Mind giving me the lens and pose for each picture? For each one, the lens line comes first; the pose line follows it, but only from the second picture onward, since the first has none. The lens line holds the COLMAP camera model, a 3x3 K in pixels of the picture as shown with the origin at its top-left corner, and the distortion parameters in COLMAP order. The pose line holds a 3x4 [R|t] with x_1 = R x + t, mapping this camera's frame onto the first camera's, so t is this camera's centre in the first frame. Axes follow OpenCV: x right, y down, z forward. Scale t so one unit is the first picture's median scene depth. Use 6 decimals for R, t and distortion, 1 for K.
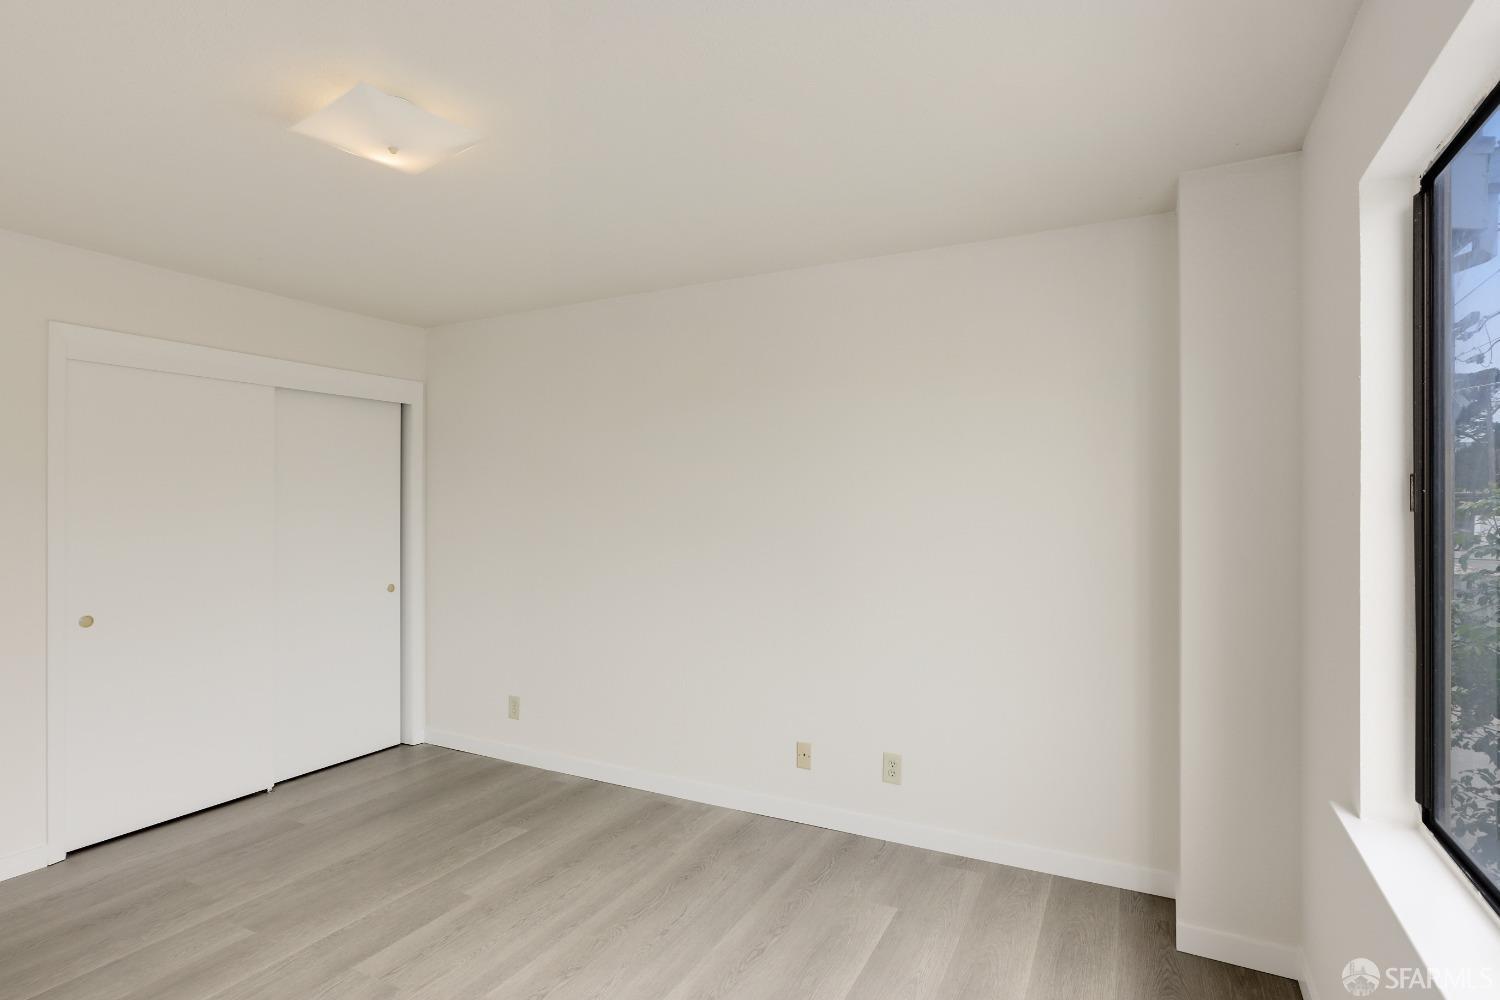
lens RADIAL K [[763.5, 0, 761.8], [0, 763.5, 497.6], [0, 0, 1]] dist [-0.006510, 0.000814]
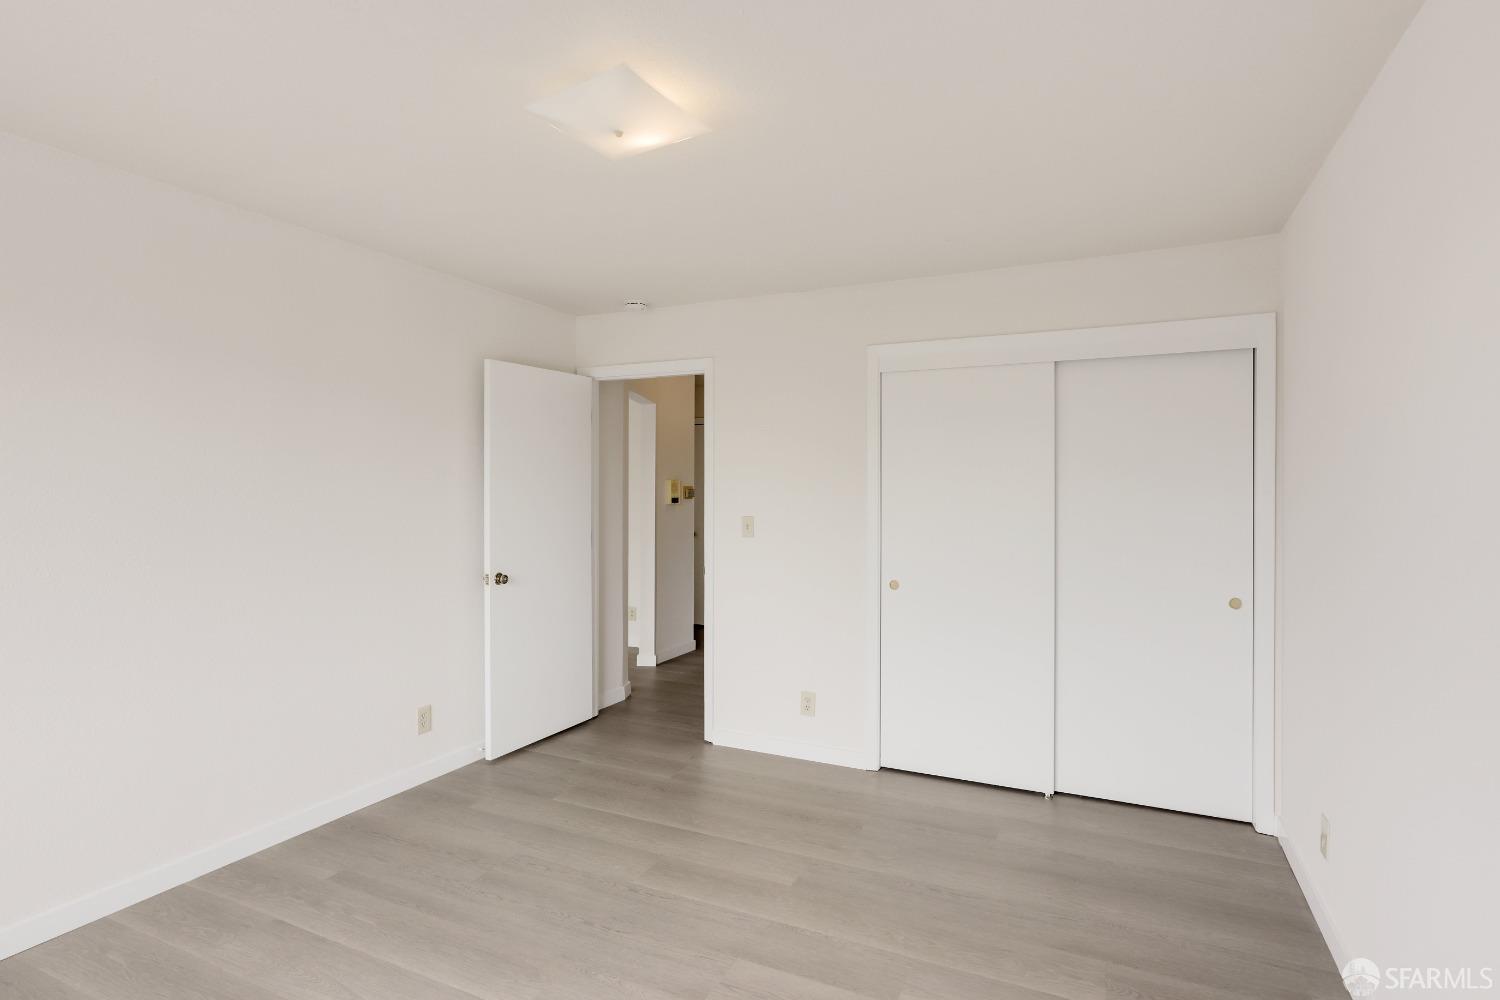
lens RADIAL K [[763.5, 0, 761.8], [0, 763.5, 497.6], [0, 0, 1]] dist [-0.006510, 0.000814]
pose [[0.026884, 0.008544, -0.999602, 0.320520], [0.005991, 0.999944, 0.008708, 0.009449], [0.999621, -0.006222, 0.026832, 0.729954]]
